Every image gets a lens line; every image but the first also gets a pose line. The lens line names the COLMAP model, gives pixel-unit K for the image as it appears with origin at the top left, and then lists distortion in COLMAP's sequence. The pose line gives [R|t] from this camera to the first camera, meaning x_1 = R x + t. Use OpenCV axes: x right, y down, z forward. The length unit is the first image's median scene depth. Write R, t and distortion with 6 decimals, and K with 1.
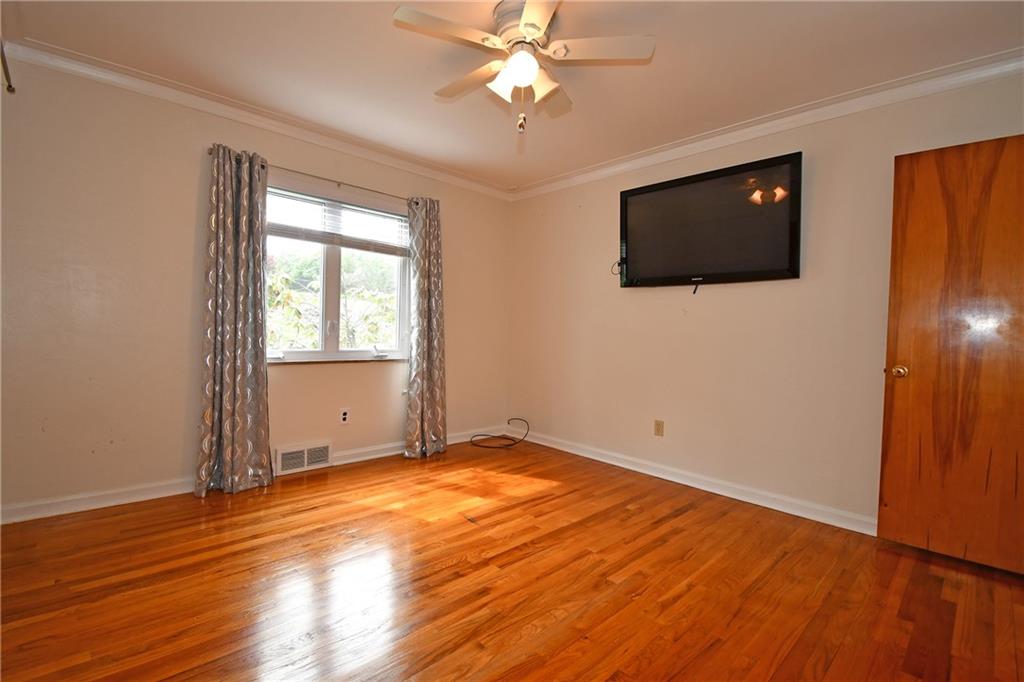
lens RADIAL K [[446.8, 0, 510.9], [0, 446.8, 338.0], [0, 0, 1]] dist [0.021250, -0.025754]
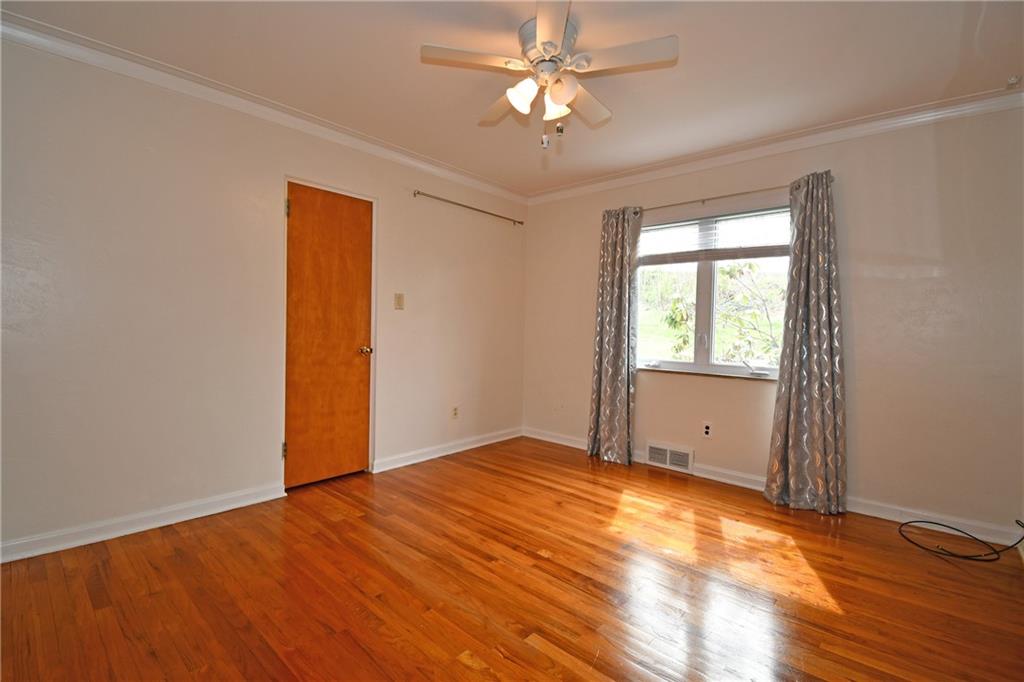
lens RADIAL K [[446.8, 0, 510.9], [0, 446.8, 338.0], [0, 0, 1]] dist [0.021250, -0.025754]
pose [[0.105013, 0.003096, -0.994466, 0.607200], [-0.031908, 0.999491, -0.000258, -0.016804], [0.993959, 0.031759, 0.105058, 0.480034]]
